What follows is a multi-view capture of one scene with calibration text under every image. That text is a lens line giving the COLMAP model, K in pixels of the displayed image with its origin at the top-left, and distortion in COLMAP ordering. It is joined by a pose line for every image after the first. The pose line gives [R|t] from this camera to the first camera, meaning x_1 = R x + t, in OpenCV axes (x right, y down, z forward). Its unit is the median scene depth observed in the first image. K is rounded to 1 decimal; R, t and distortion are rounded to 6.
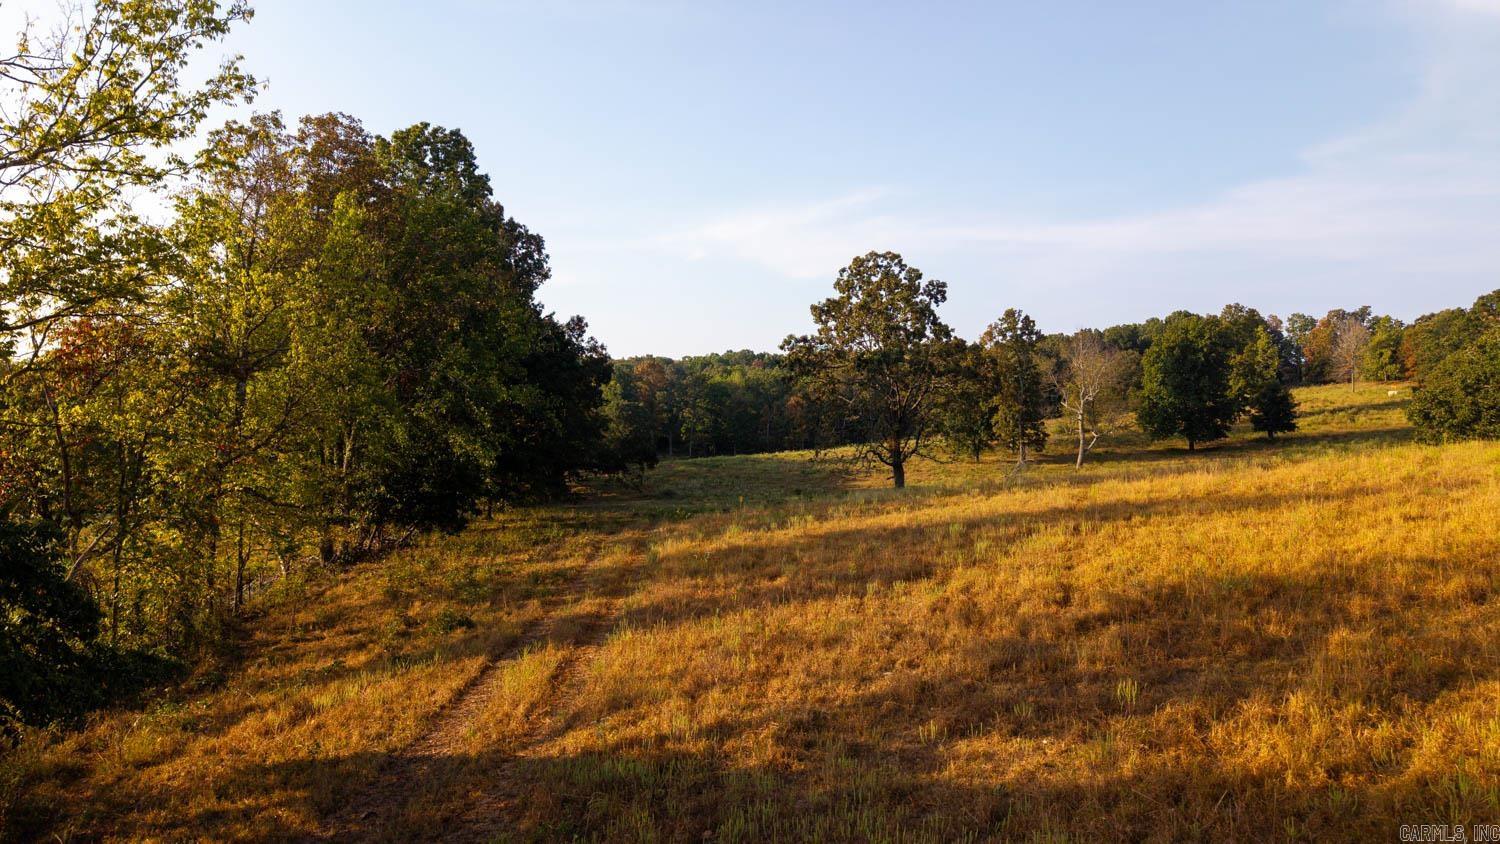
lens RADIAL K [[987.5, 0, 742.1], [0, 987.5, 435.5], [0, 0, 1]] dist [-0.003342, -0.003249]
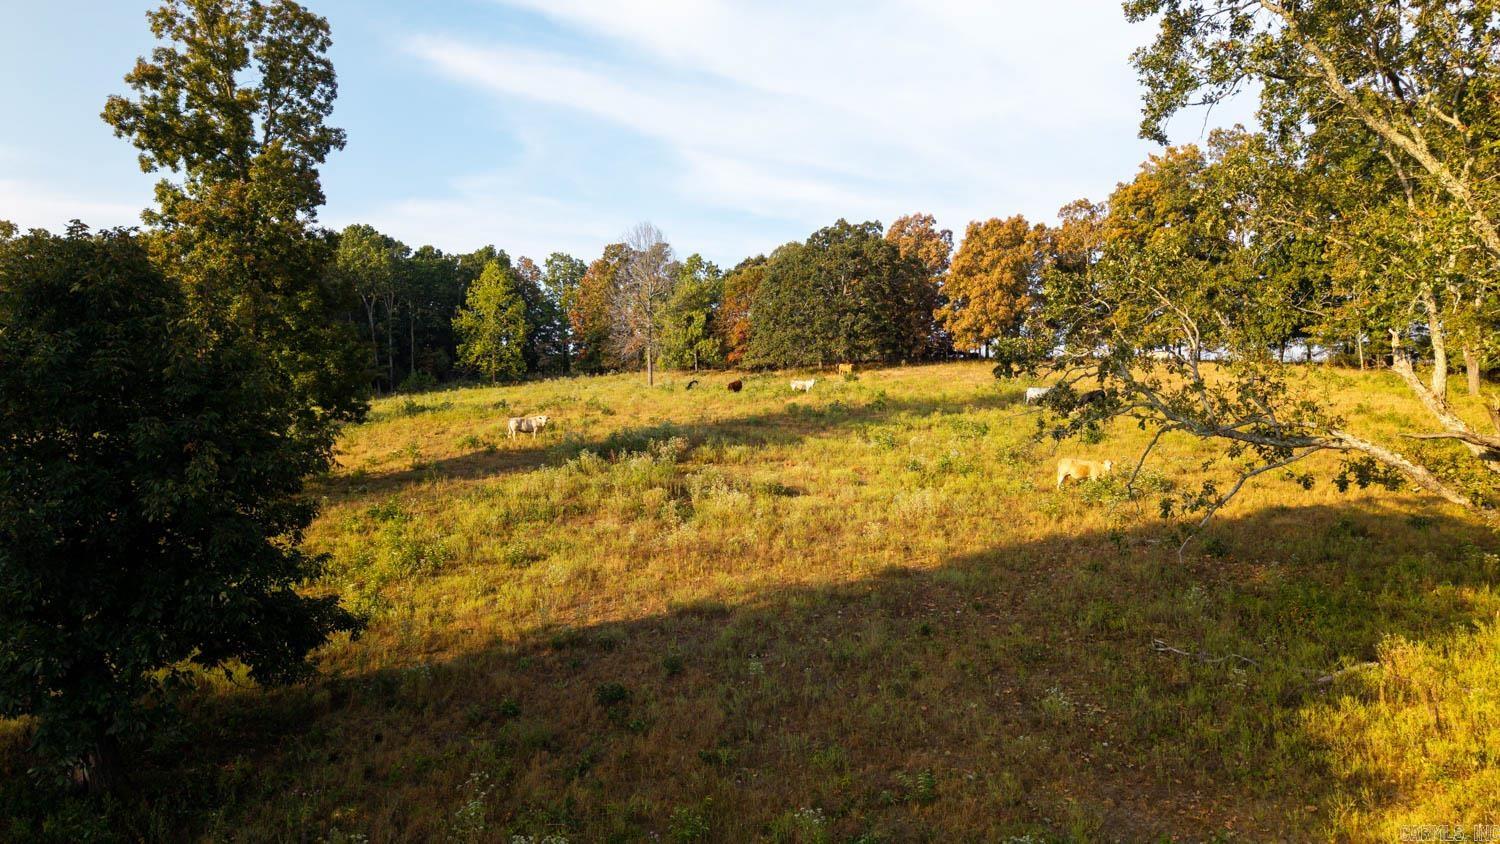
lens RADIAL K [[987.5, 0, 747.4], [0, 987.5, 427.5], [0, 0, 1]] dist [-0.003342, -0.003249]
pose [[0.782319, -0.002763, 0.622872, 0.326927], [0.006124, 0.999976, -0.003257, -0.020491], [-0.622848, 0.006363, 0.782317, 0.542847]]
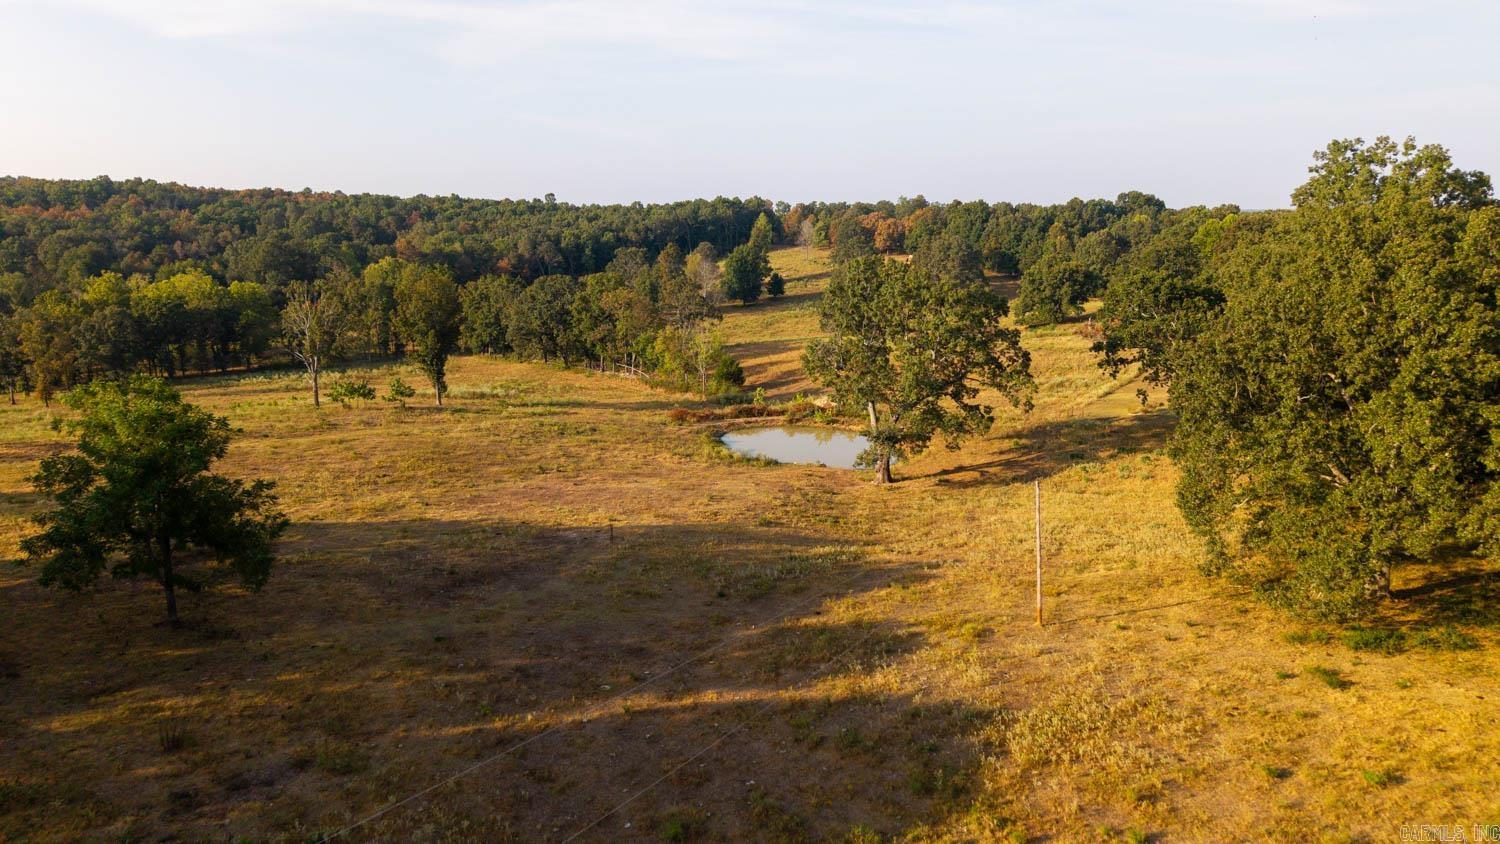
lens RADIAL K [[987.5, 0, 741.0], [0, 987.5, 422.9], [0, 0, 1]] dist [-0.003342, -0.003249]
pose [[0.885881, -0.102662, 0.452411, -0.374584], [0.007107, 0.978096, 0.208034, -0.120791], [-0.463858, -0.181079, 0.867206, -0.626606]]
